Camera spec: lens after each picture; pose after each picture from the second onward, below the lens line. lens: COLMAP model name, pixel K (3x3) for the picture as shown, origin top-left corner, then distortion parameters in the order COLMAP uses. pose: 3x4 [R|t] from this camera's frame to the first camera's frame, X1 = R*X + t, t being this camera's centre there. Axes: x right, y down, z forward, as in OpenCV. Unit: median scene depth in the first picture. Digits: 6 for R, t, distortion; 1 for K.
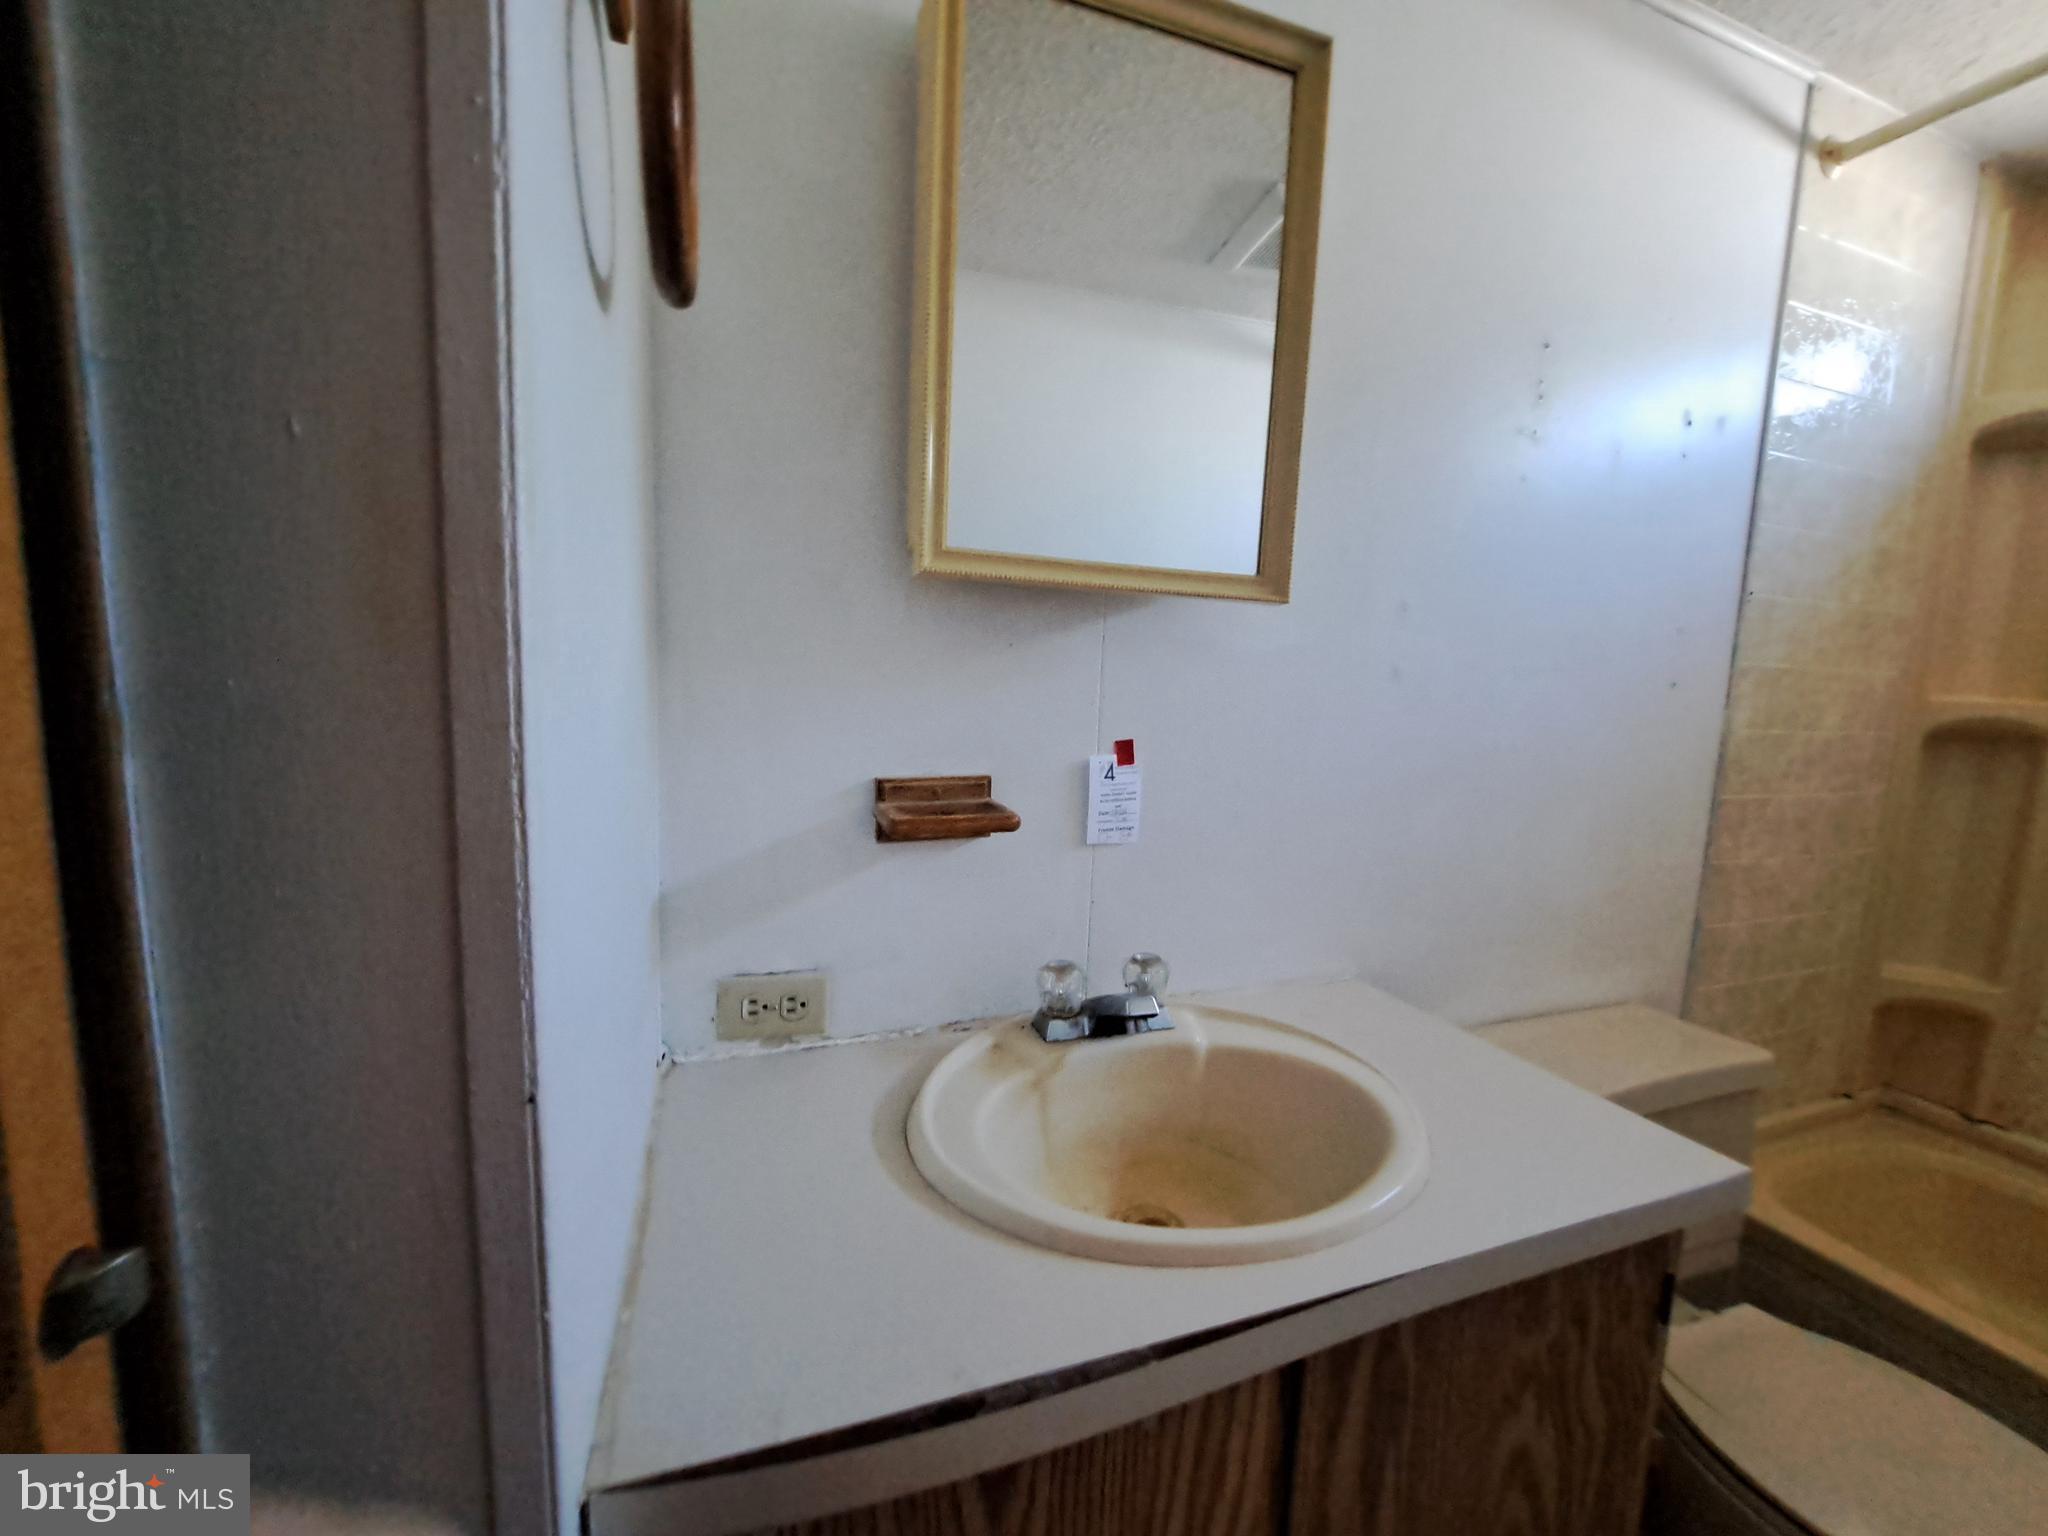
lens RADIAL K [[813.2, 0, 1030.7], [0, 813.2, 774.0], [0, 0, 1]] dist [-0.014387, 0.000690]
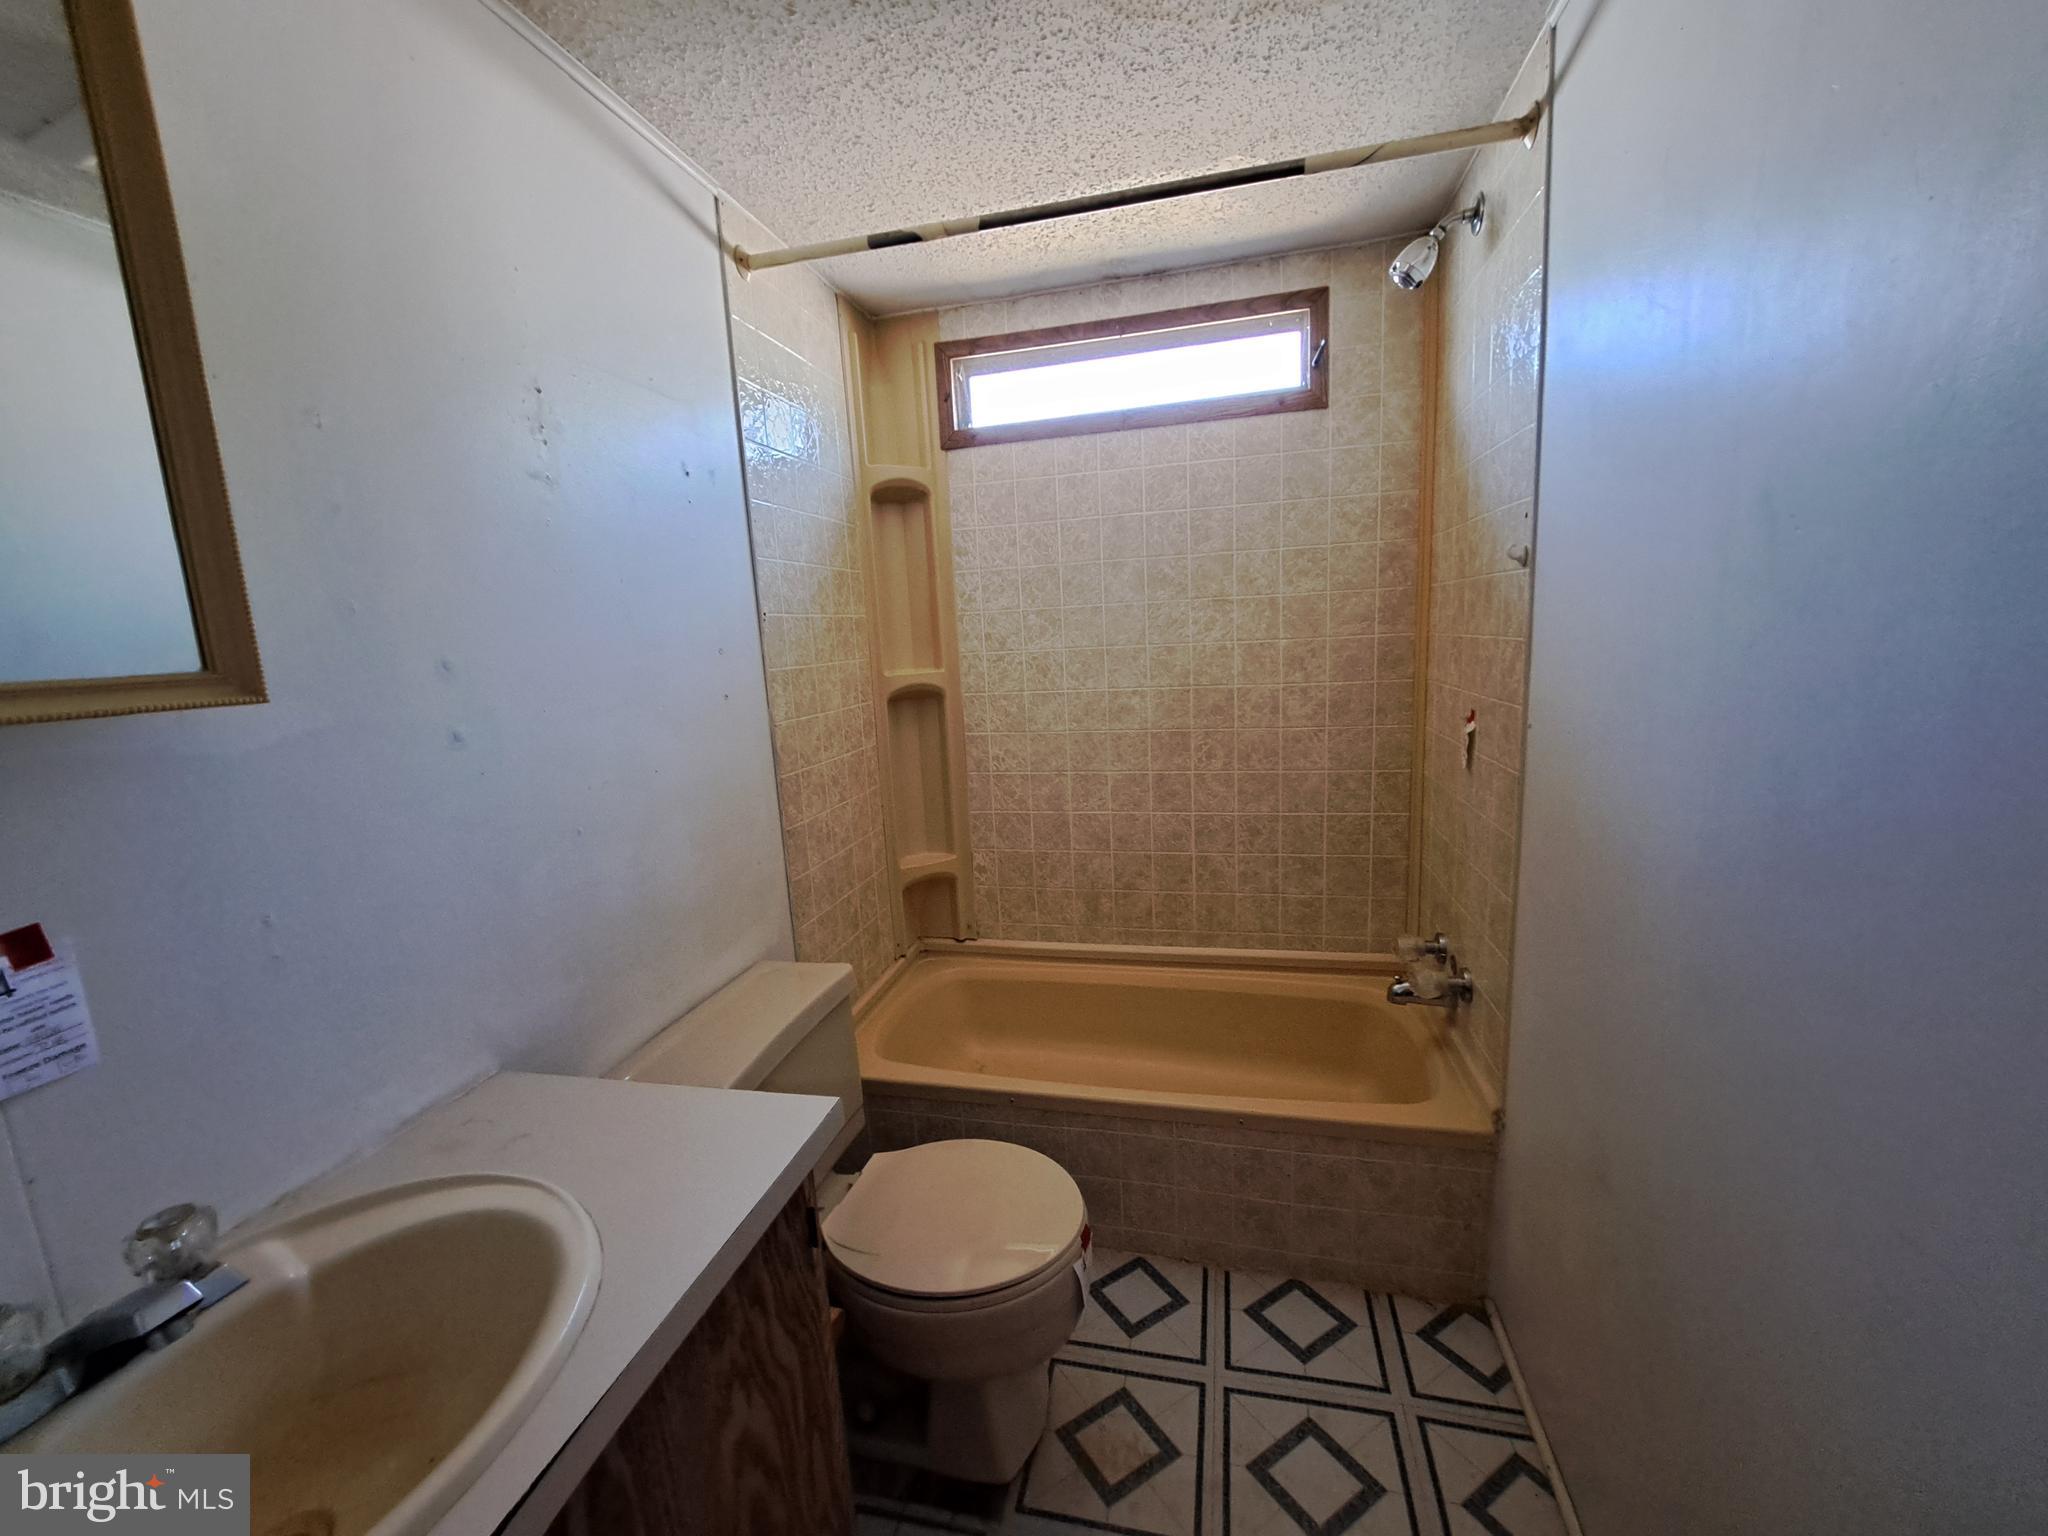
lens RADIAL K [[813.2, 0, 1021.3], [0, 813.2, 767.3], [0, 0, 1]] dist [-0.014387, 0.000690]
pose [[0.552426, -0.208797, 0.806988, 0.060616], [0.178418, 0.975301, 0.130209, -0.091776], [-0.814244, 0.072050, 0.576035, -0.027884]]
